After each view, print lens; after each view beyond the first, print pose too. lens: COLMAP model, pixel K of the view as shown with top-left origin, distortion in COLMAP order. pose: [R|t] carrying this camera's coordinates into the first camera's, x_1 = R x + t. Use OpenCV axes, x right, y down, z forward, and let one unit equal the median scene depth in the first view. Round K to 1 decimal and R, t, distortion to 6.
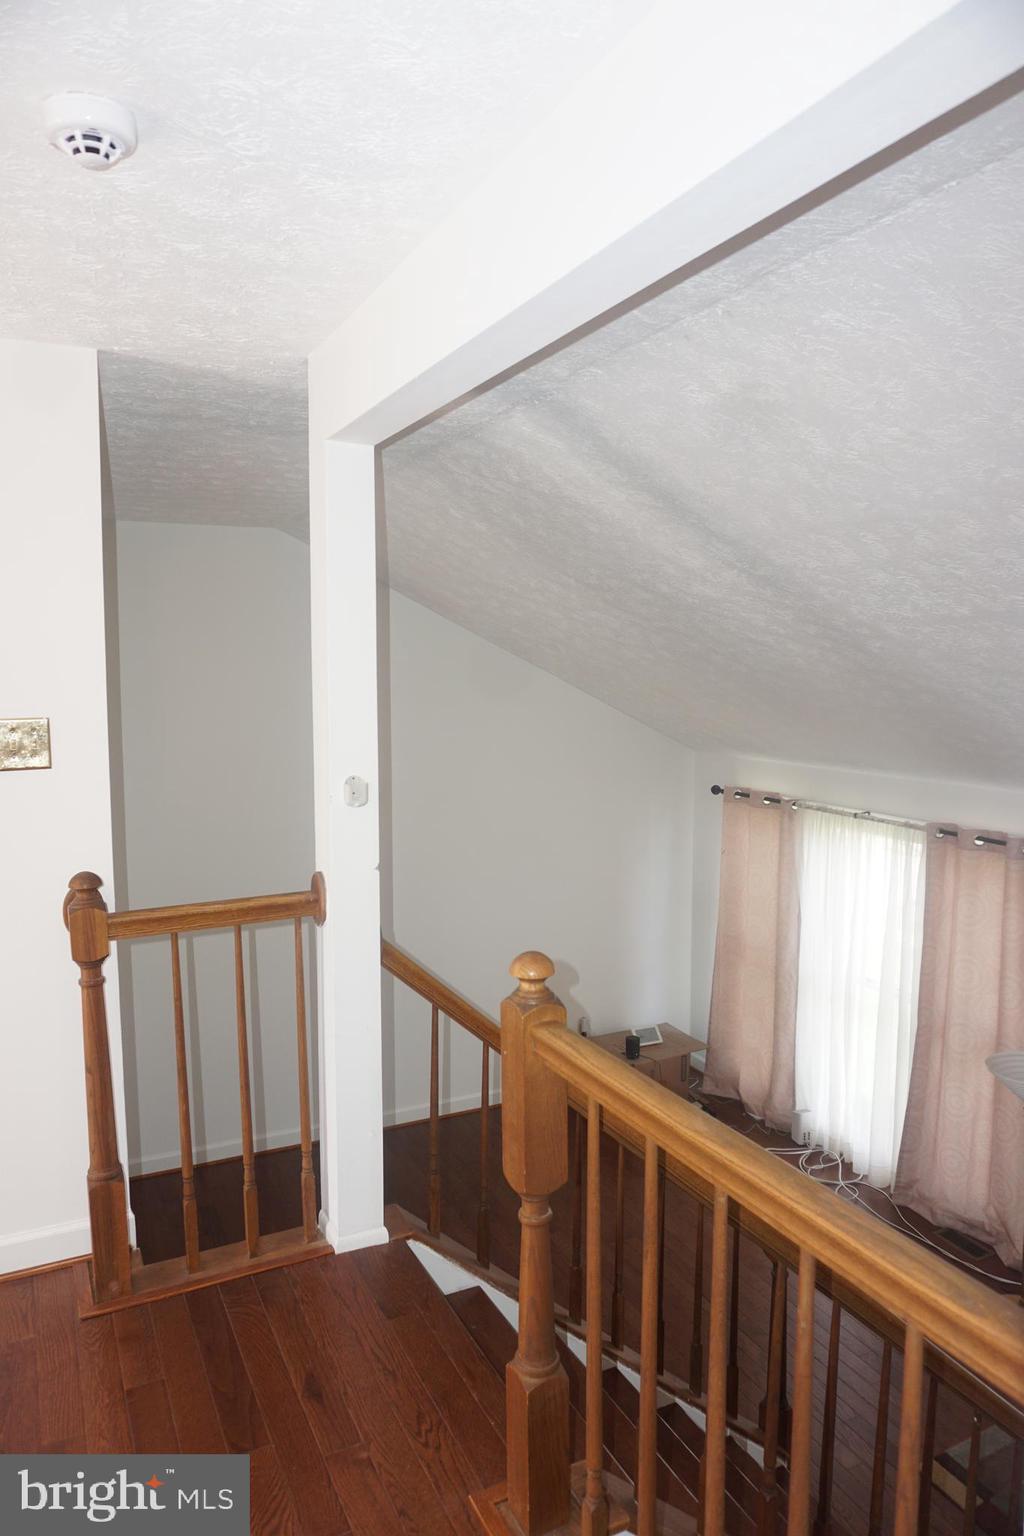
lens RADIAL K [[1026.3, 0, 508.4], [0, 1026.3, 764.3], [0, 0, 1]] dist [-0.064880, 0.045016]
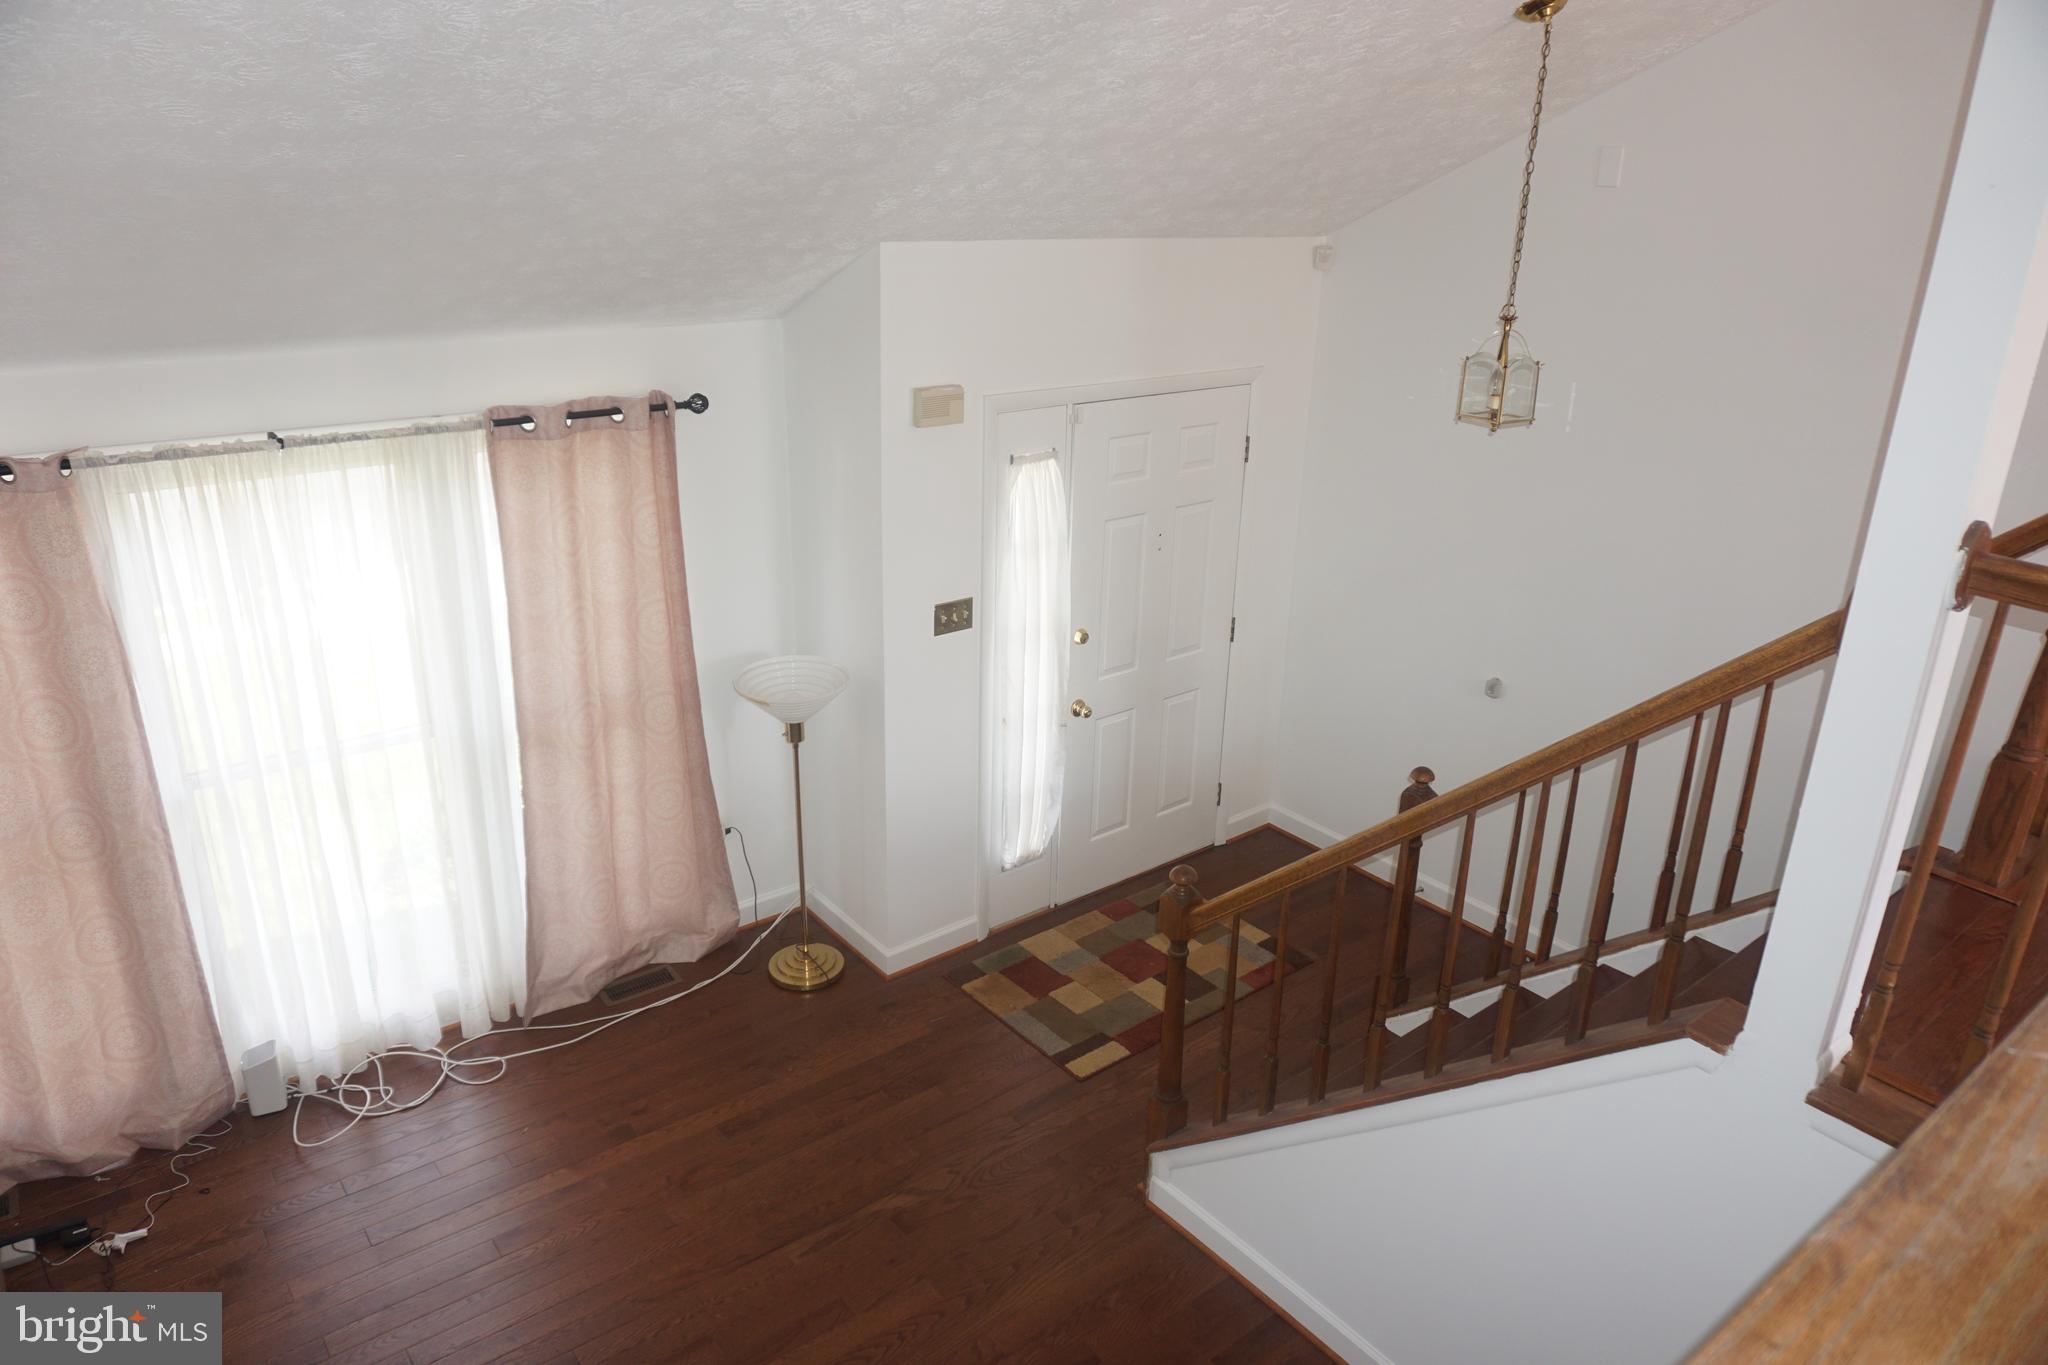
lens RADIAL K [[1353.8, 0, 1025.6], [0, 1353.8, 675.5], [0, 0, 1]] dist [-0.064171, 0.040034]
pose [[-0.207105, -0.357847, 0.910524, -0.399421], [0.070686, 0.922796, 0.378748, -0.071589], [-0.975762, 0.142802, -0.165821, 0.857173]]
